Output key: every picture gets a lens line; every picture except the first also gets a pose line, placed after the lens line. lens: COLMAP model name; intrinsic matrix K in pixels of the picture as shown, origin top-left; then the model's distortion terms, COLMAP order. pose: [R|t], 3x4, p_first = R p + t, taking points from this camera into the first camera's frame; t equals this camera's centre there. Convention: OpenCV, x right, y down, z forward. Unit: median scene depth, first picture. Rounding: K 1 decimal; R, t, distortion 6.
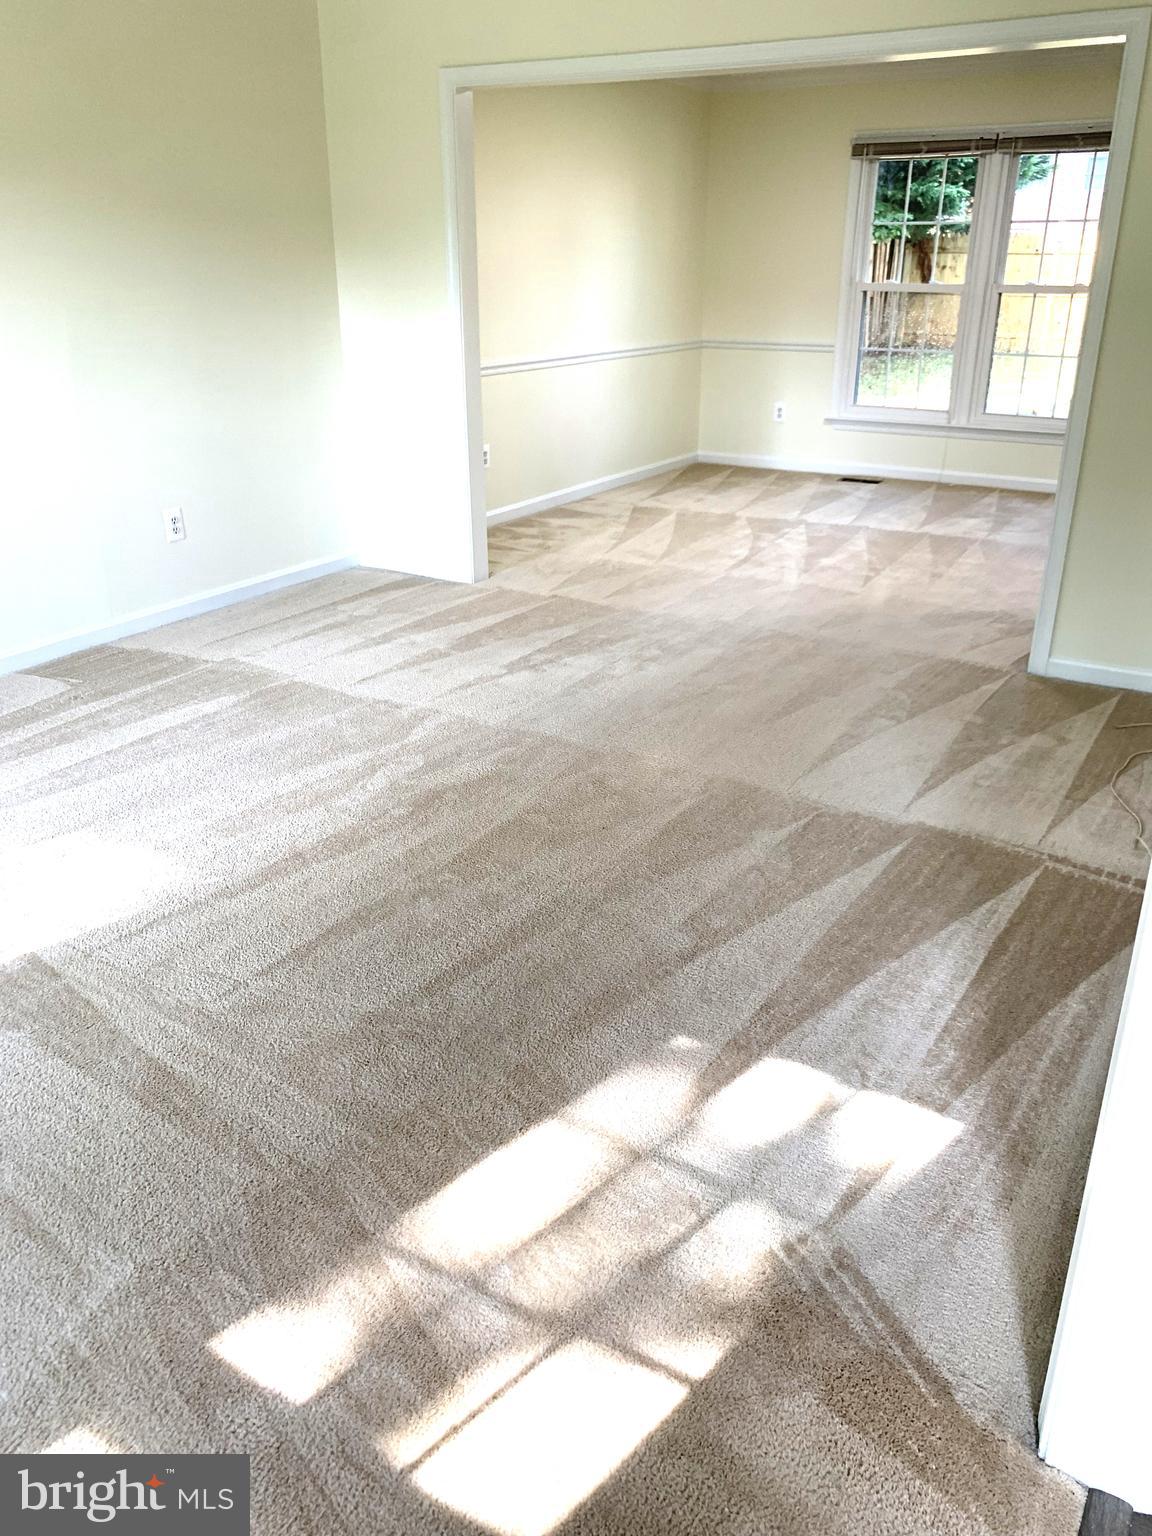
lens RADIAL K [[1246.3, 0, 576.0], [0, 1246.3, 768.0], [0, 0, 1]] dist [0.096042, -0.004676]
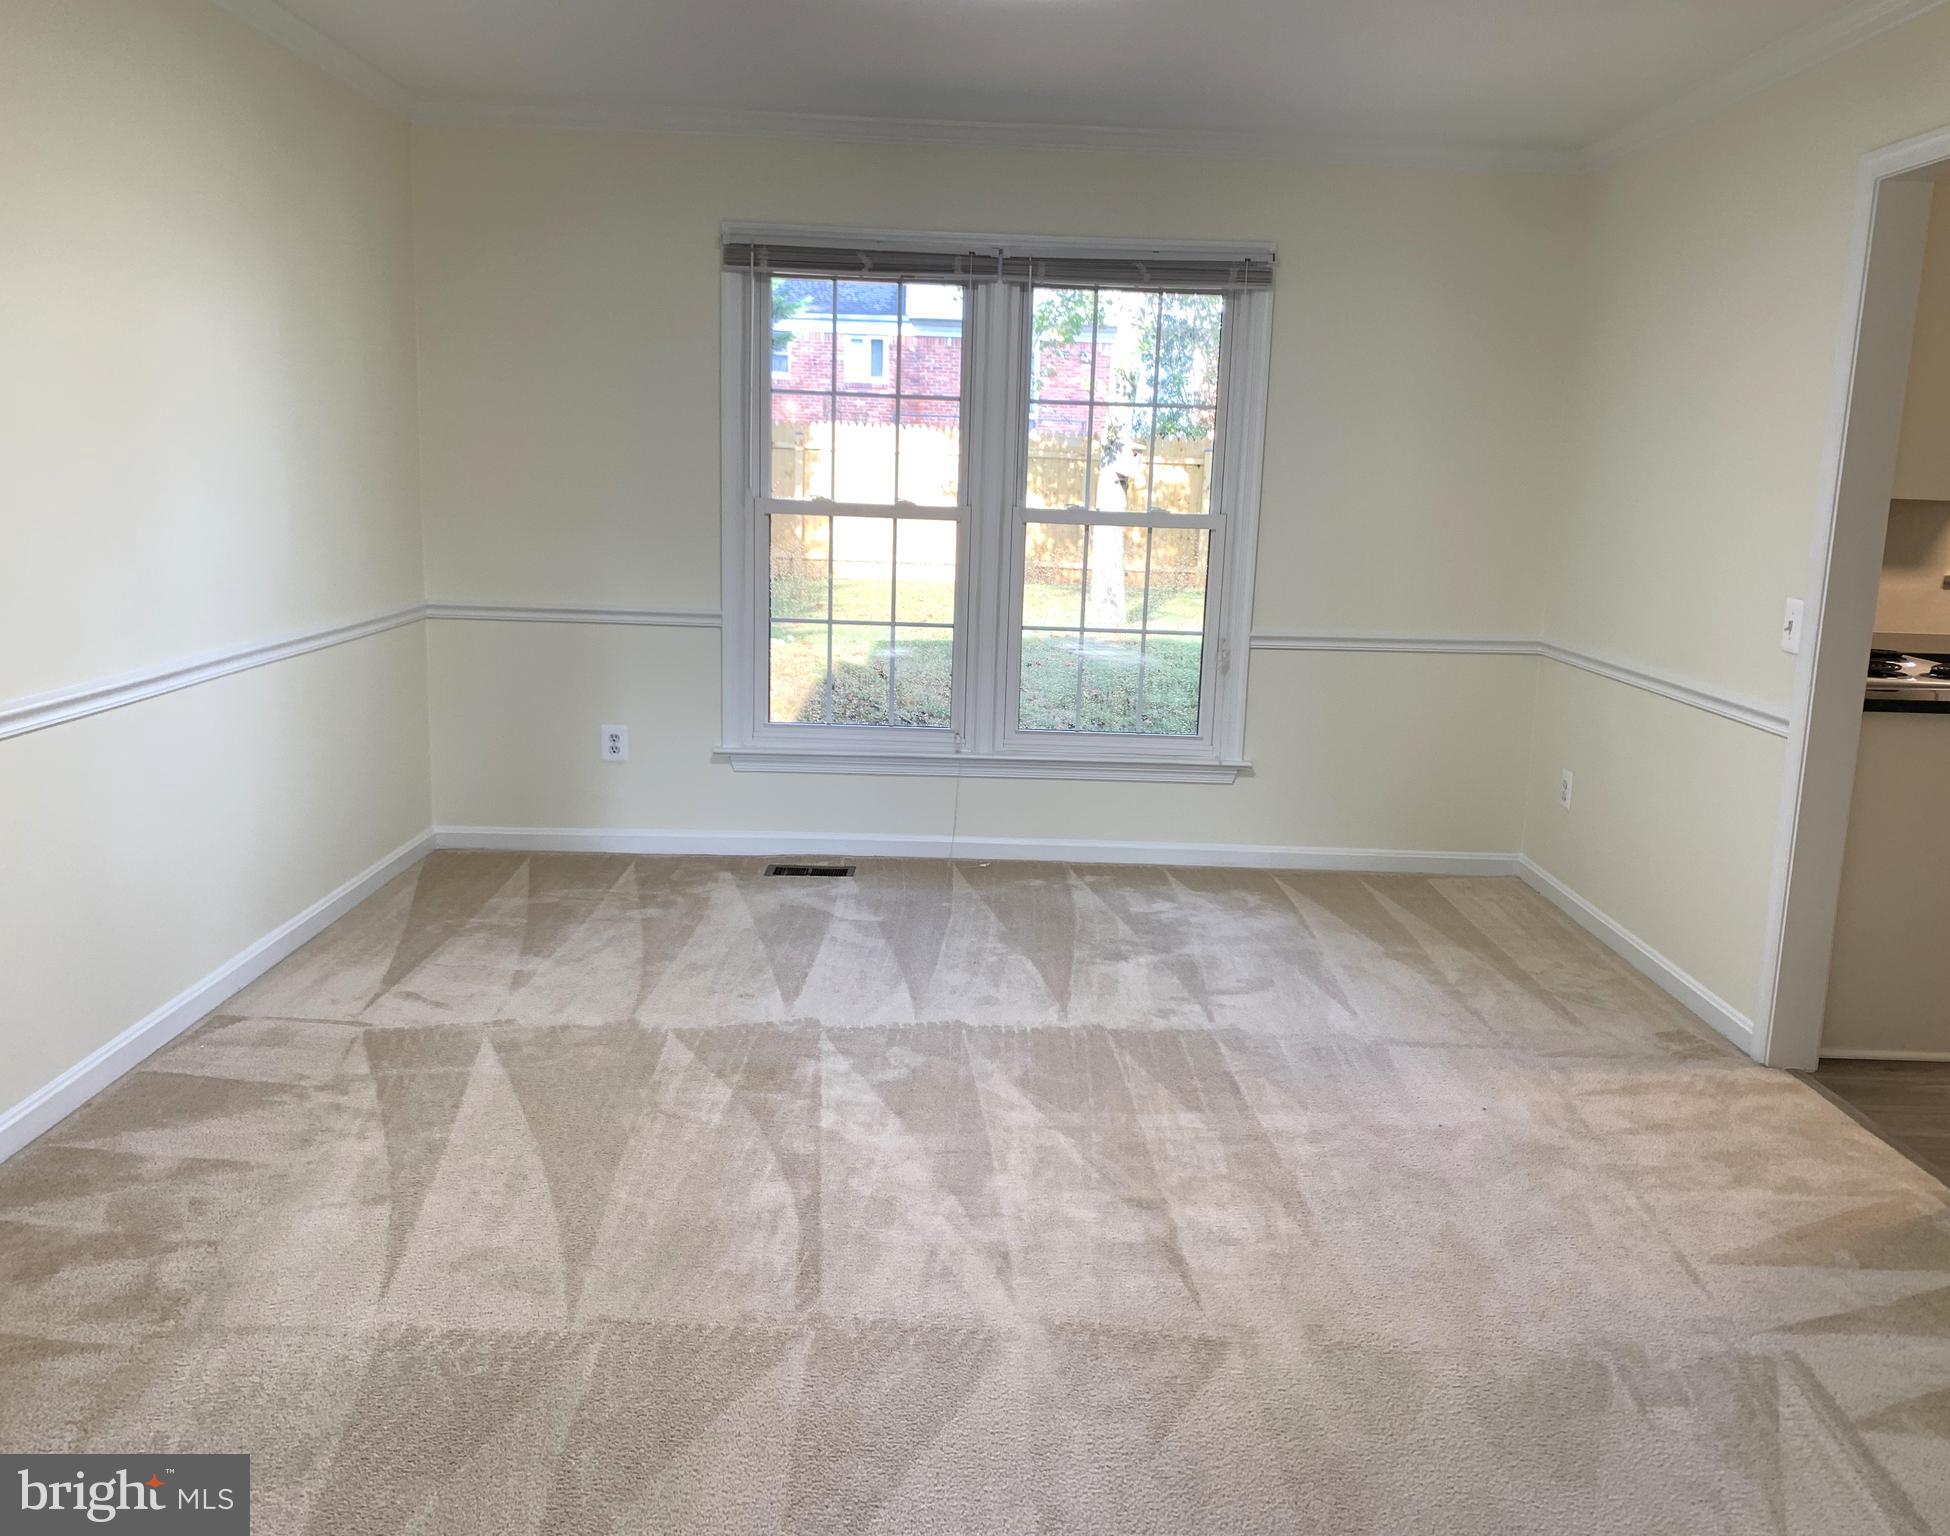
lens RADIAL K [[1633.0, 0, 975.0], [0, 1633.0, 768.0], [0, 0, 1]] dist [0.123145, -0.169638]
pose [[0.863435, -0.077869, 0.498415, -0.038513], [0.172663, 0.973958, -0.146950, -0.177075], [-0.473992, 0.212939, 0.854394, 0.449003]]
